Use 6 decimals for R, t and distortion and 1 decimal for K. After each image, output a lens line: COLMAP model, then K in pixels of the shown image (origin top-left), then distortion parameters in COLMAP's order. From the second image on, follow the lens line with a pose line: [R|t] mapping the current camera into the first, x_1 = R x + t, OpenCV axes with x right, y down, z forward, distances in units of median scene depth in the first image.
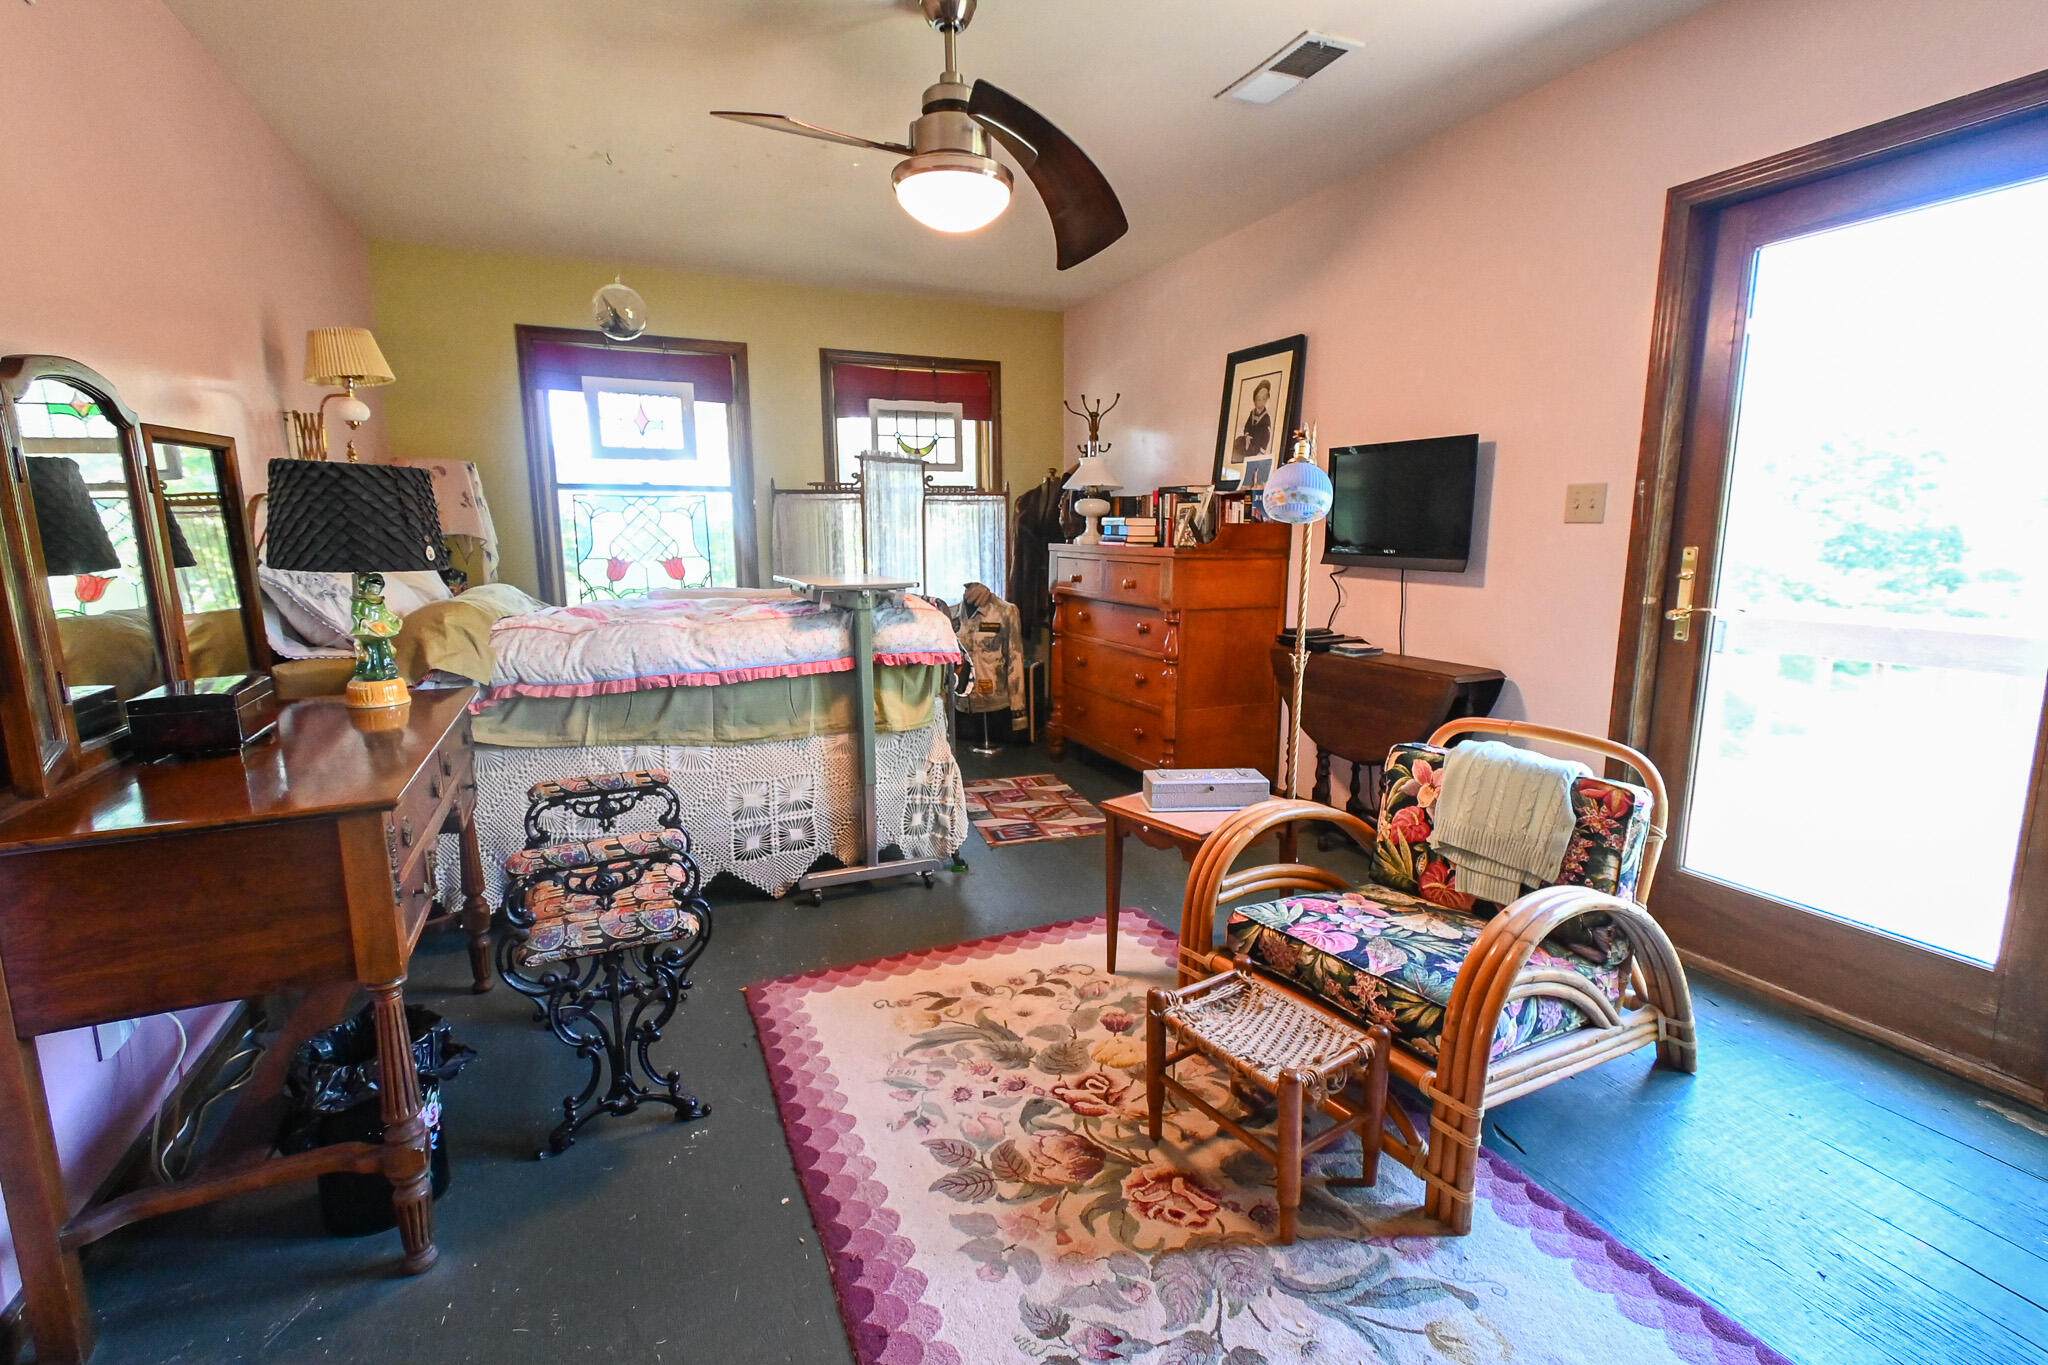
lens RADIAL K [[908.8, 0, 1025.3], [0, 908.8, 674.2], [0, 0, 1]] dist [0.009694, -0.004935]
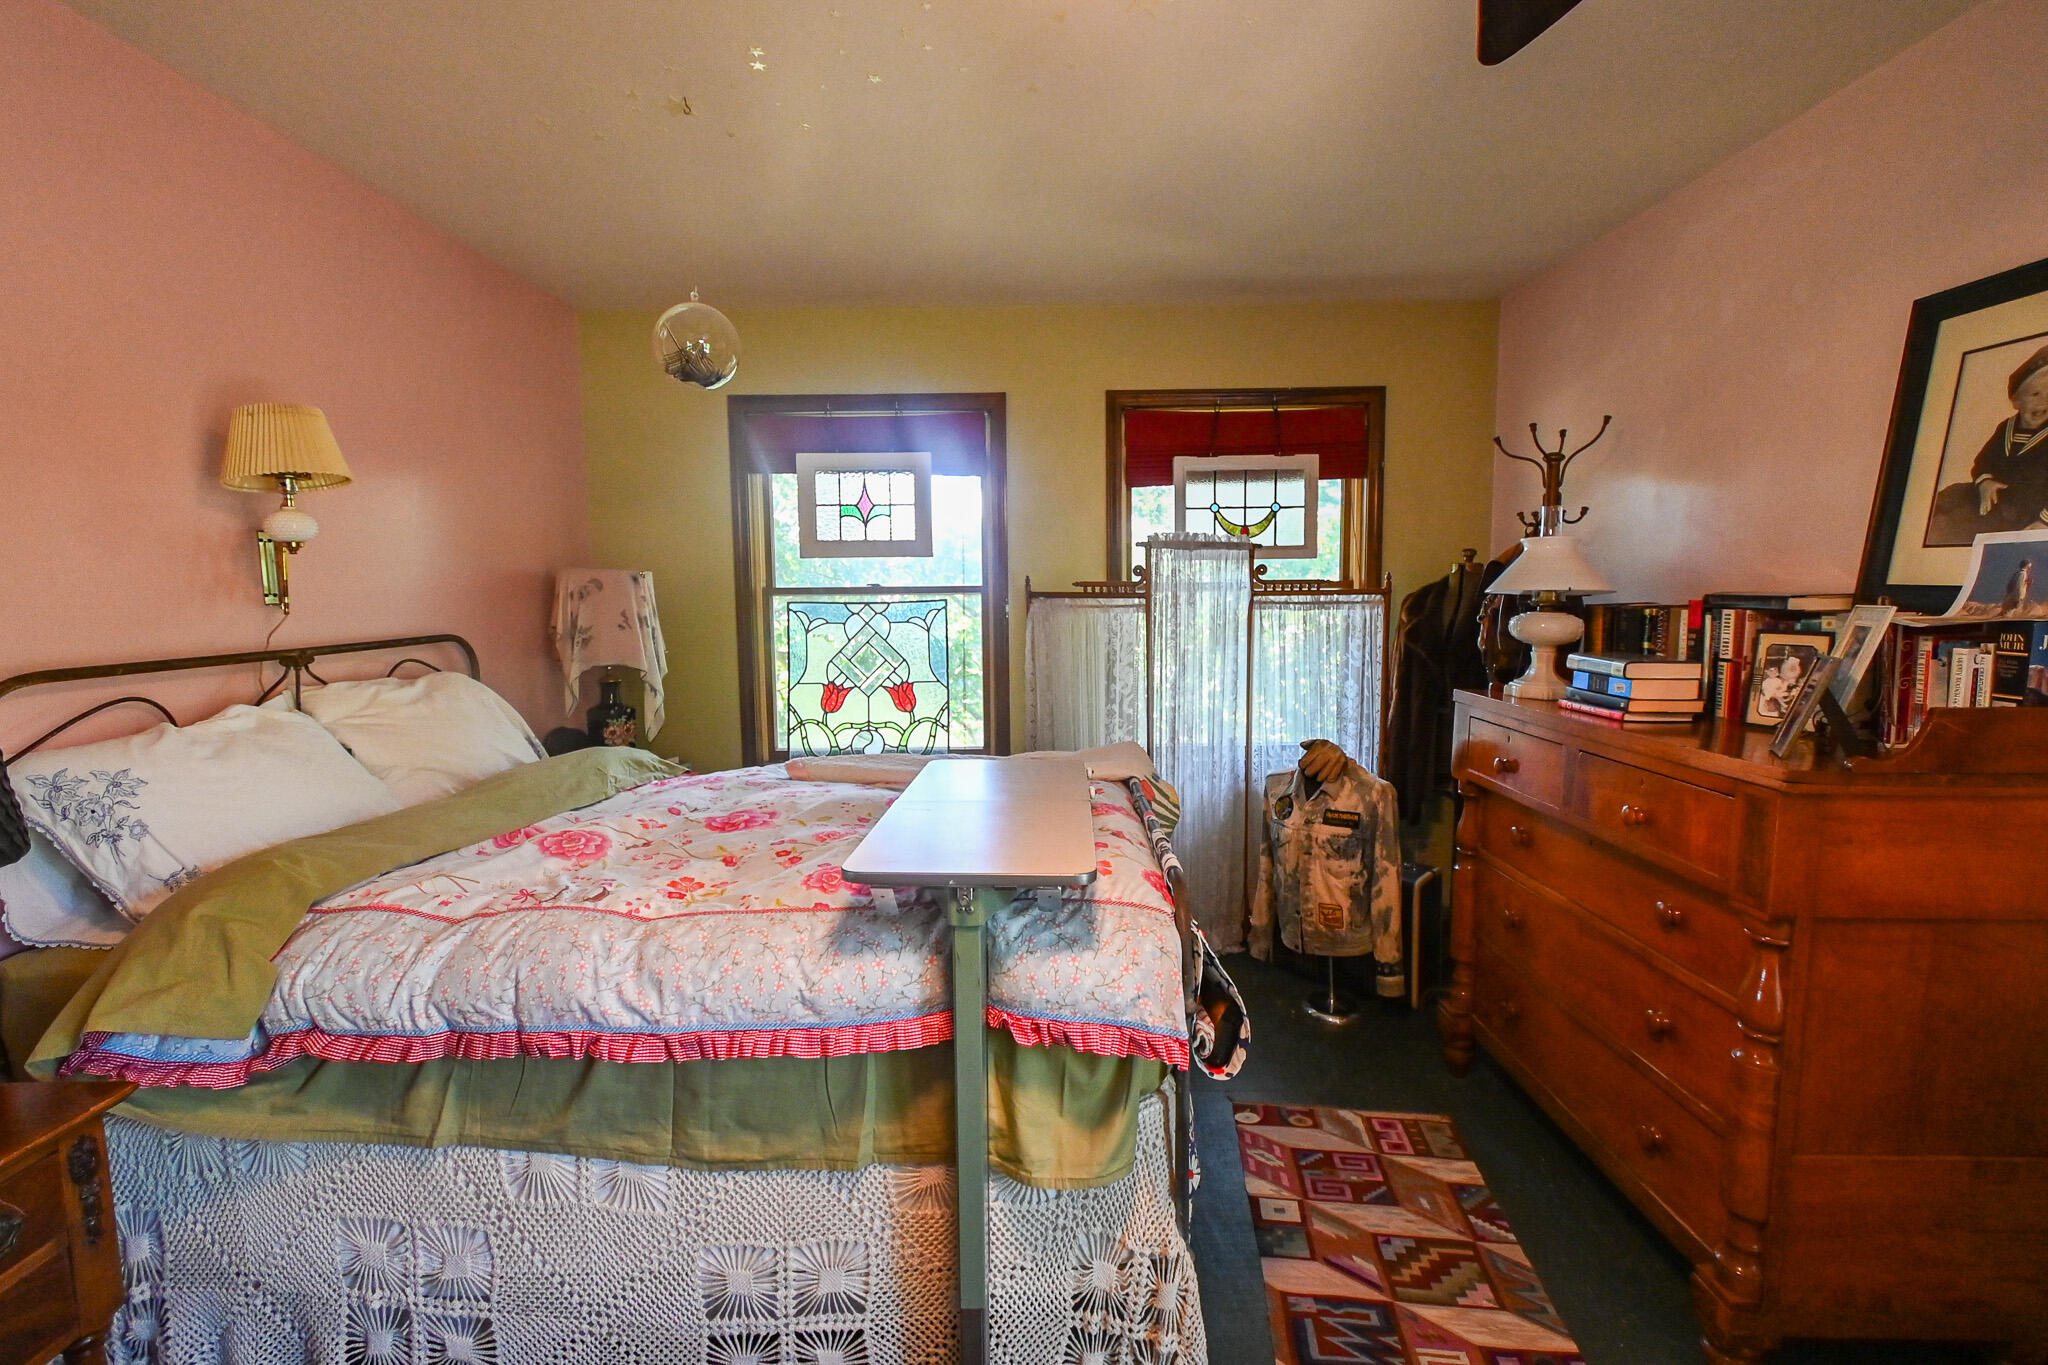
lens RADIAL K [[908.8, 0, 1027.1], [0, 908.8, 678.0], [0, 0, 1]] dist [0.009694, -0.004935]
pose [[0.909262, 0.034098, -0.414826, 0.020587], [-0.058745, 0.997176, -0.046797, -0.116850], [0.412059, 0.066920, 0.908697, 0.408058]]
